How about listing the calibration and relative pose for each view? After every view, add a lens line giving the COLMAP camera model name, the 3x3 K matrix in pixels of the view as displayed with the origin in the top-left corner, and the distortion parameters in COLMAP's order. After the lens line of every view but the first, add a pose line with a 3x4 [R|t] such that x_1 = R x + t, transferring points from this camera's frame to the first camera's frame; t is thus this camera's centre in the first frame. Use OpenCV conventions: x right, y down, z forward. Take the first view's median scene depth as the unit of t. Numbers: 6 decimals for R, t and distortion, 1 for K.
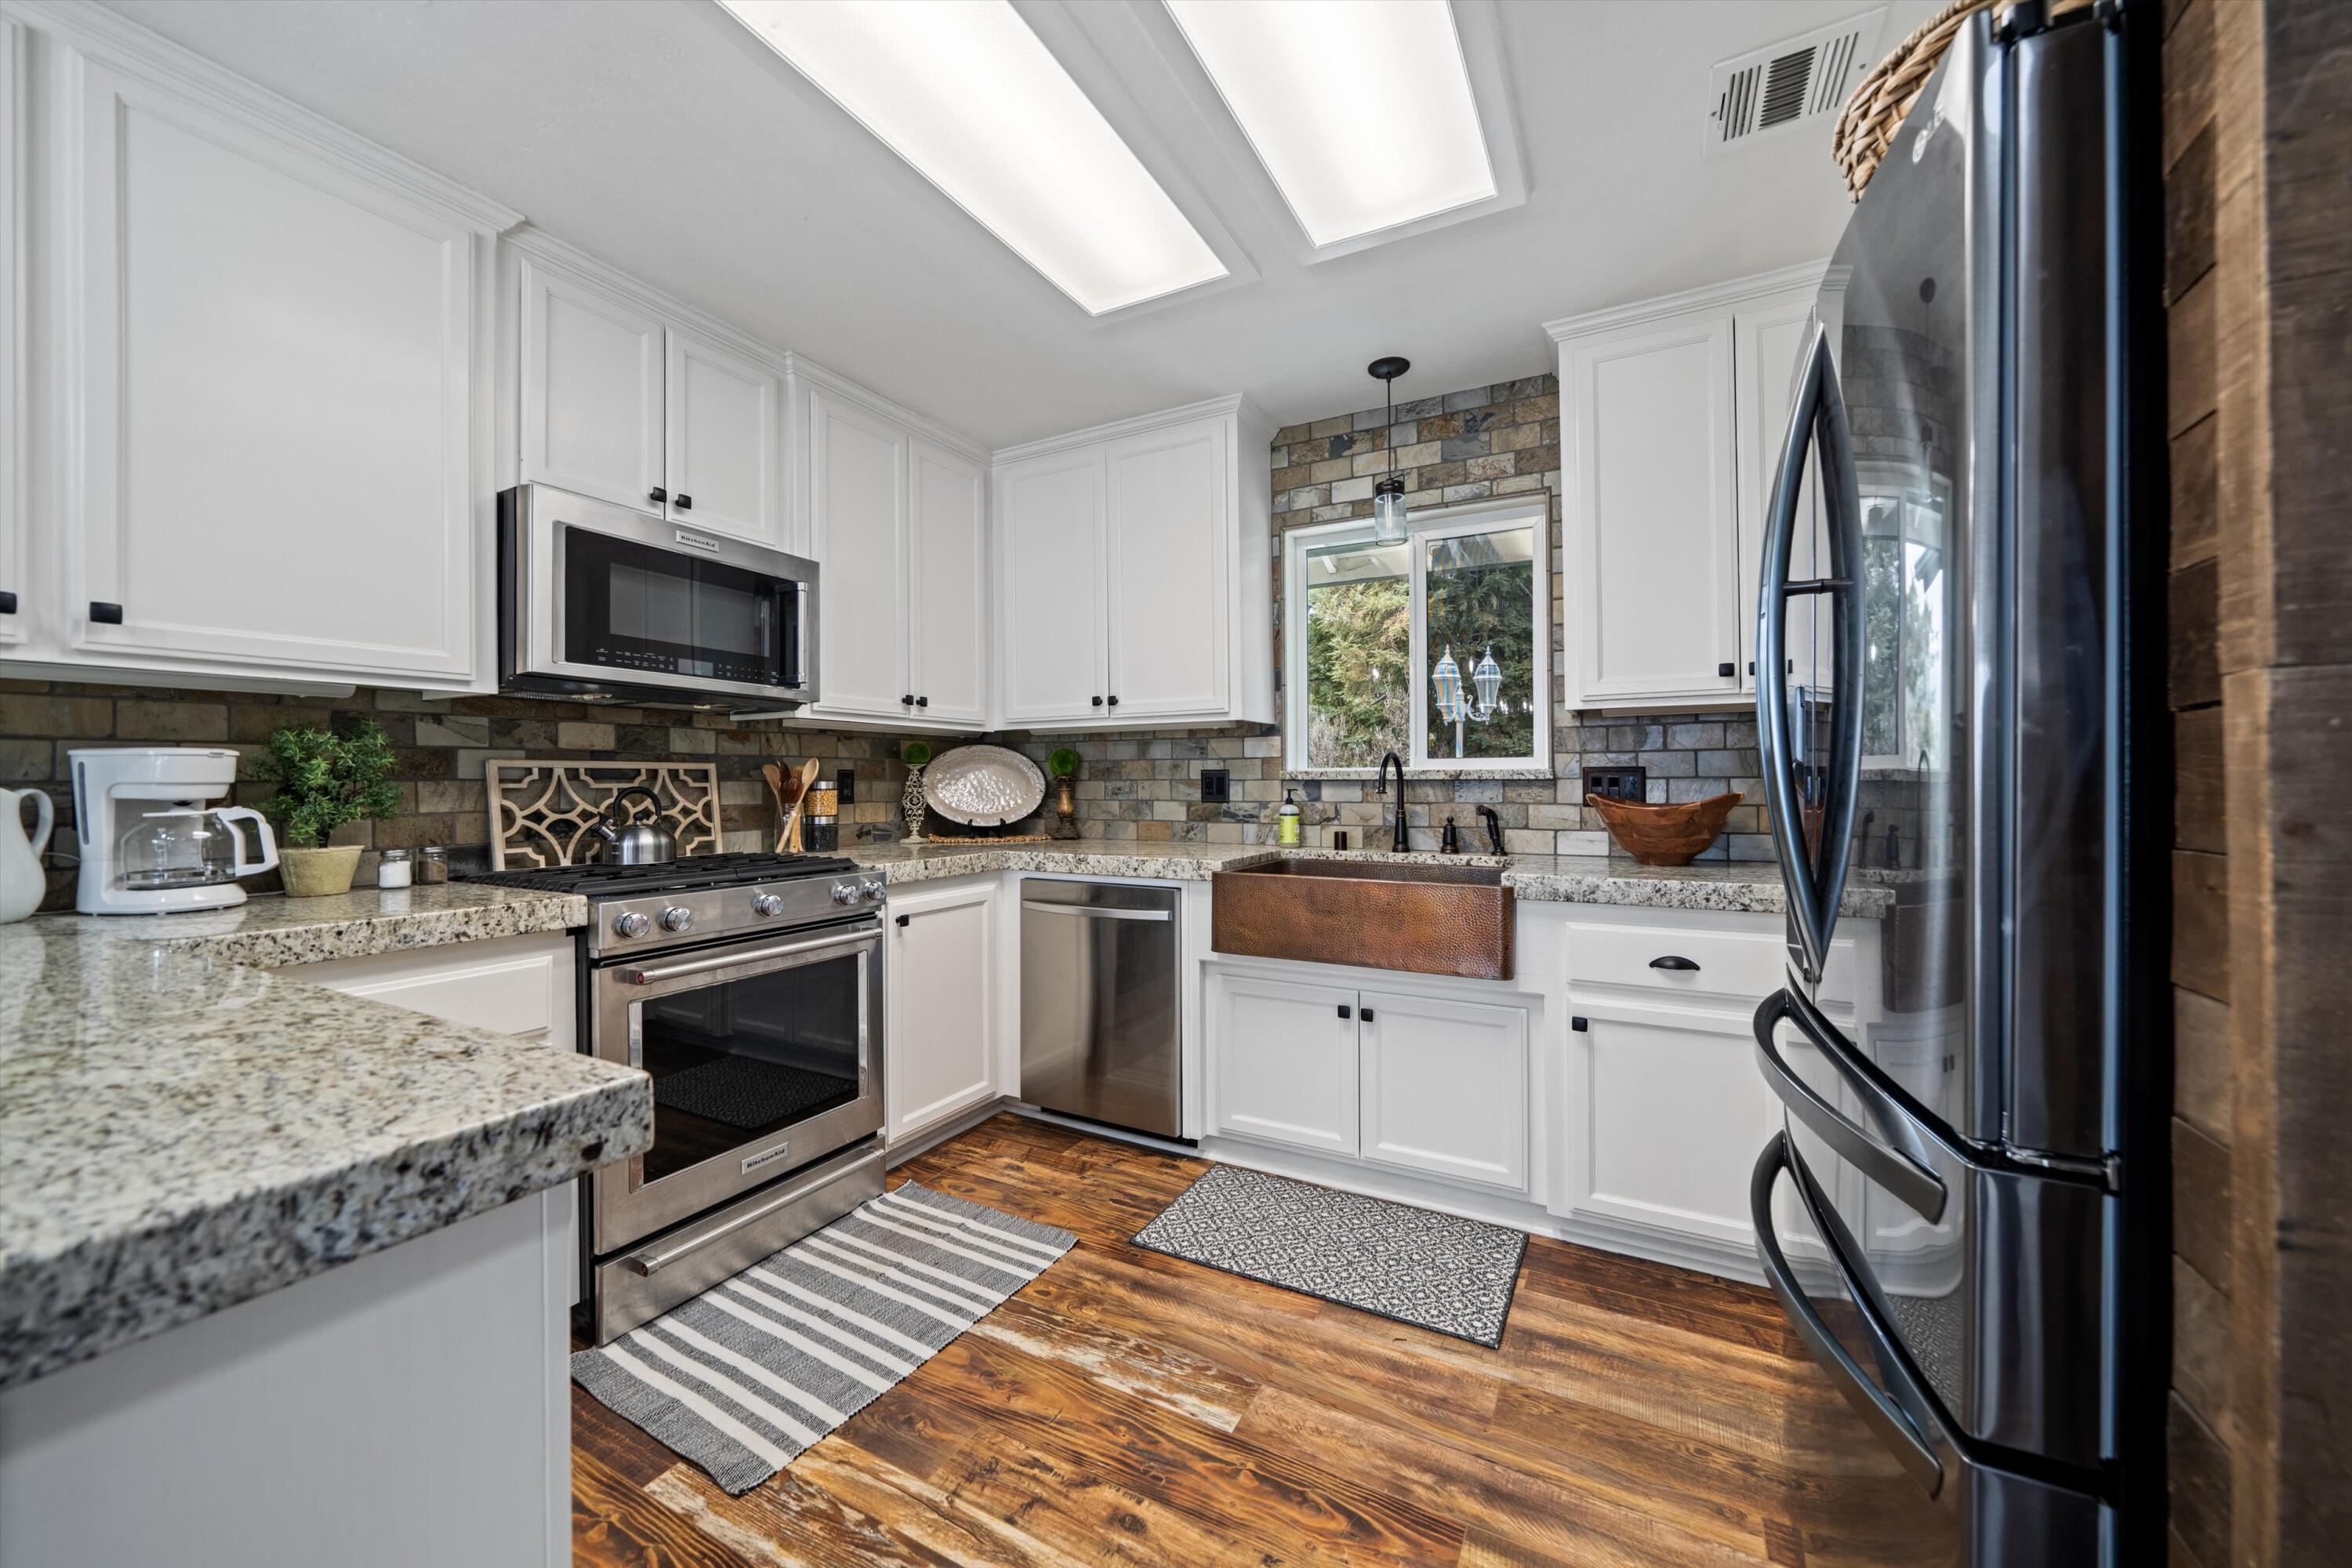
lens RADIAL K [[844.7, 0, 1174.8], [0, 844.7, 772.2], [0, 0, 1]] dist [-0.009262, 0.001282]
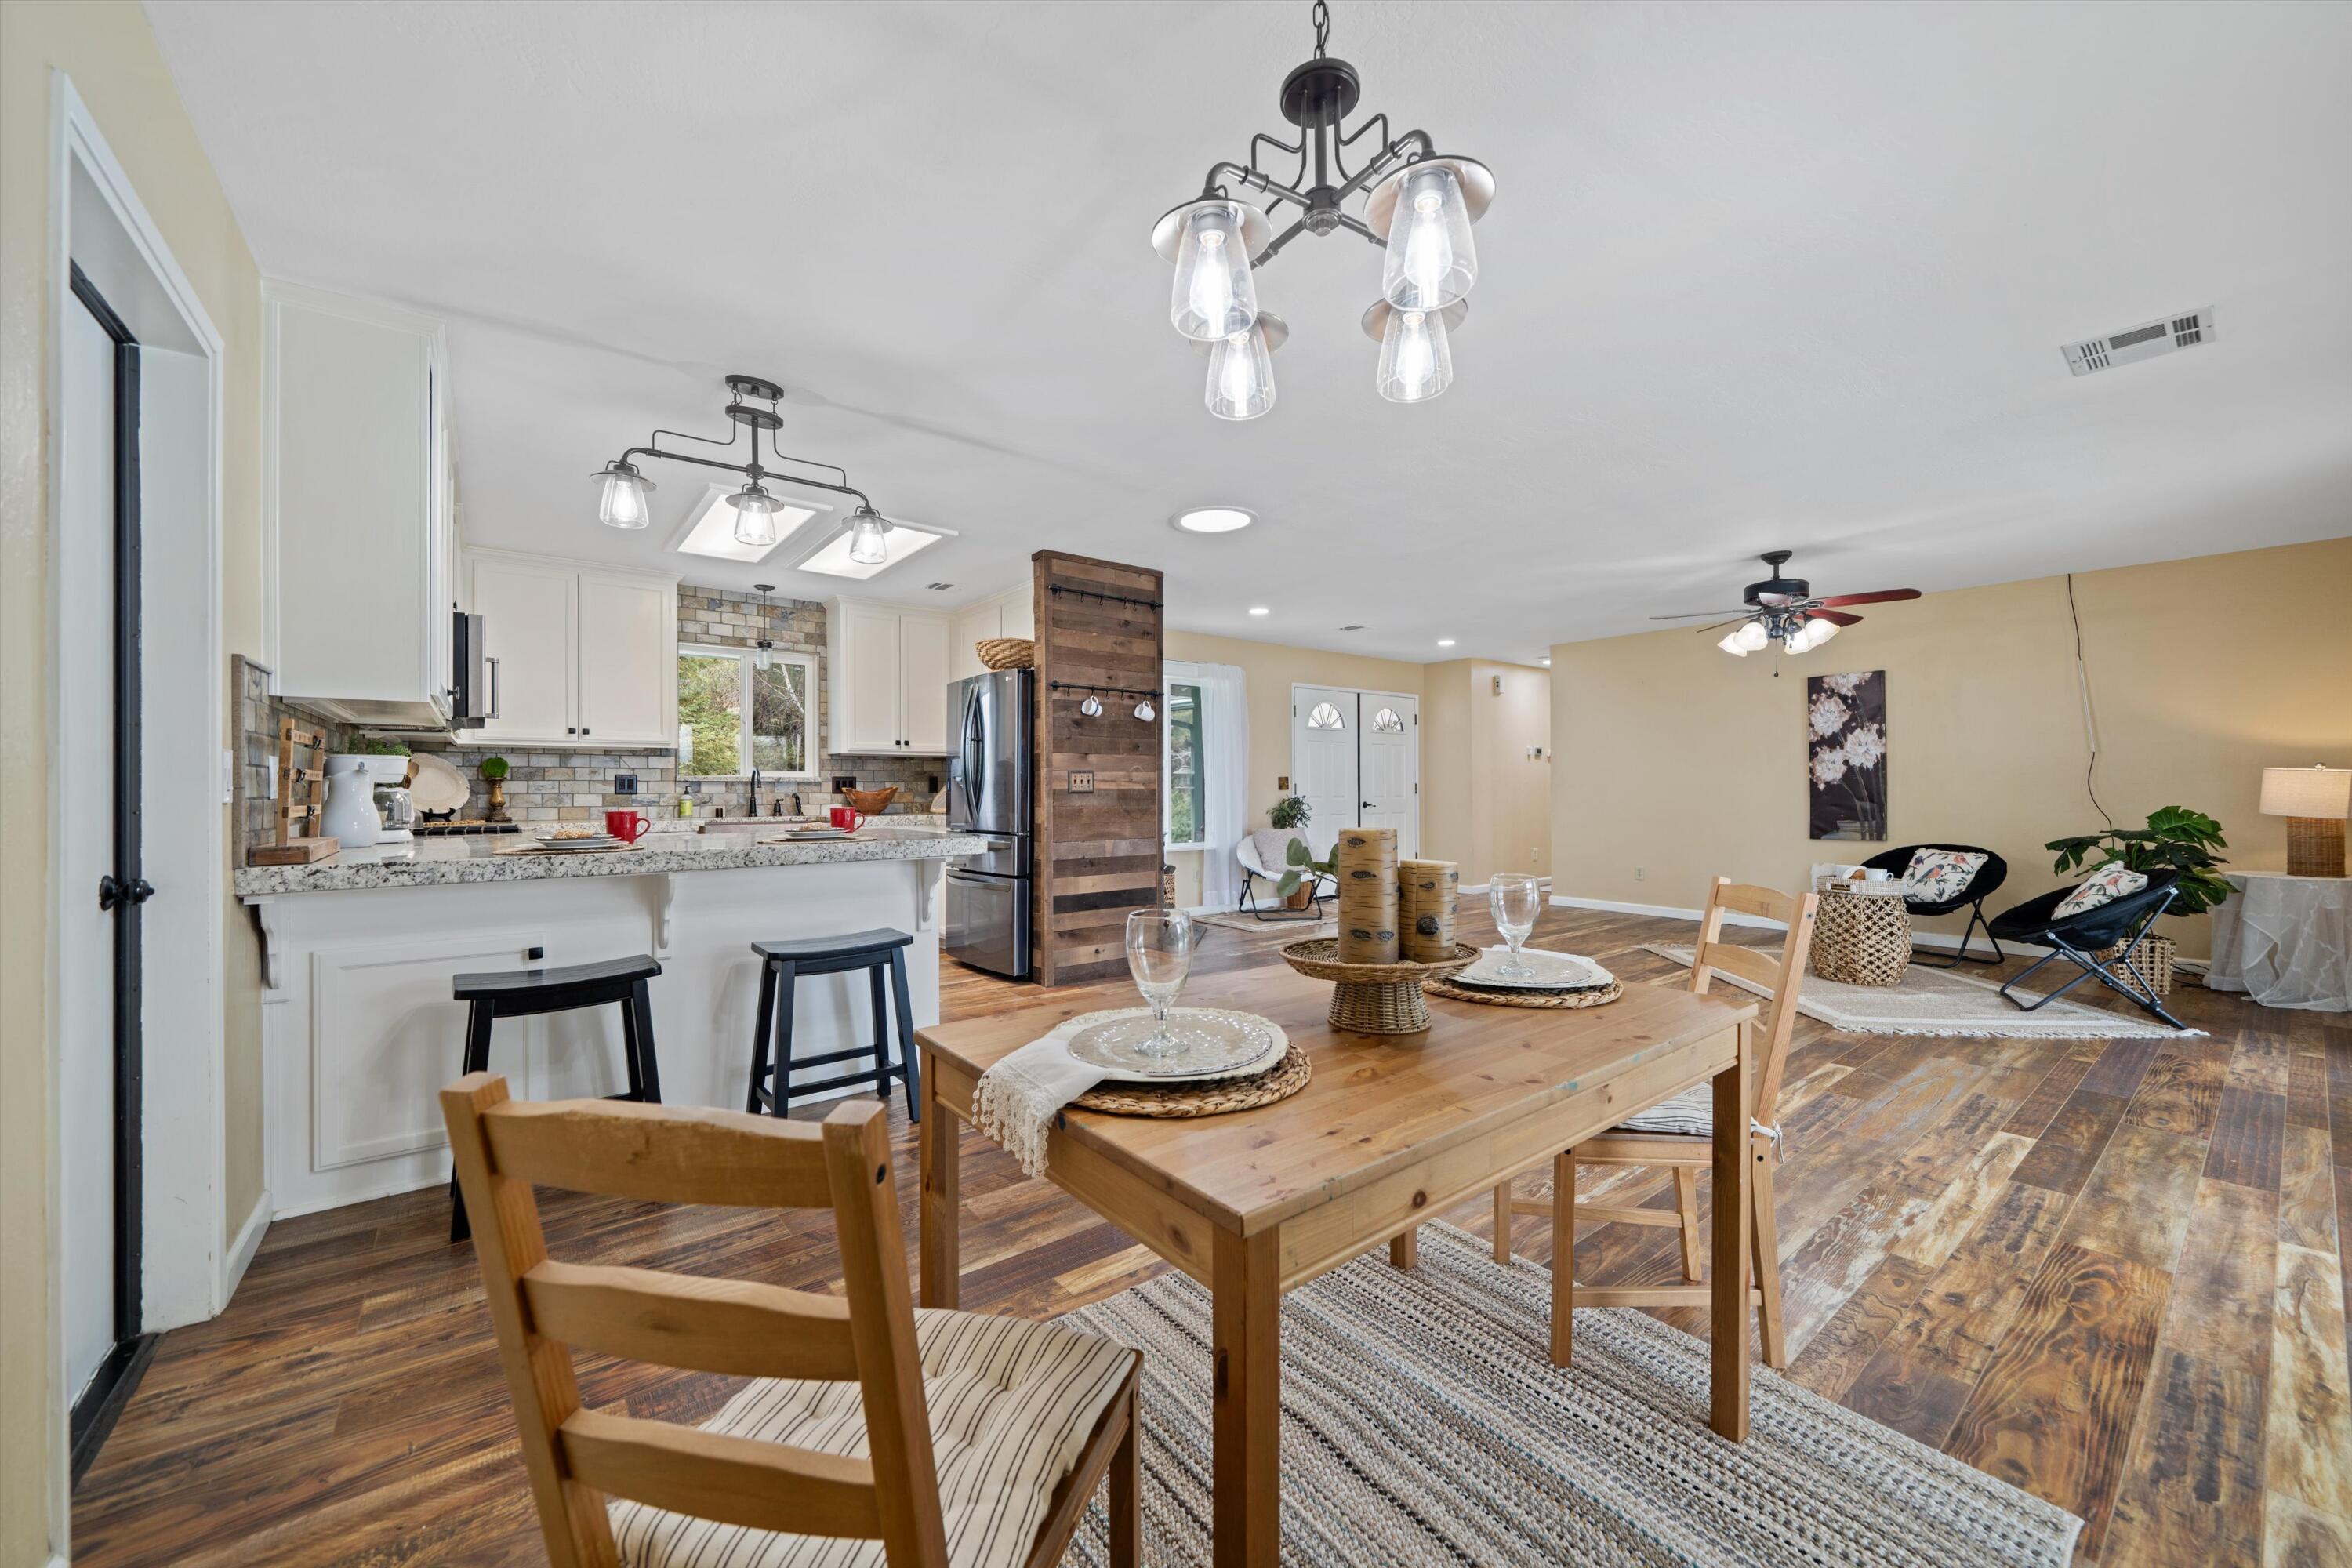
lens RADIAL K [[844.7, 0, 1177.6], [0, 844.7, 794.4], [0, 0, 1]] dist [-0.009262, 0.001282]
pose [[0.377625, -0.003356, 0.925953, -1.275683], [-0.010320, 0.999916, 0.007832, 0.013911], [-0.925901, -0.012513, 0.377559, -0.743766]]
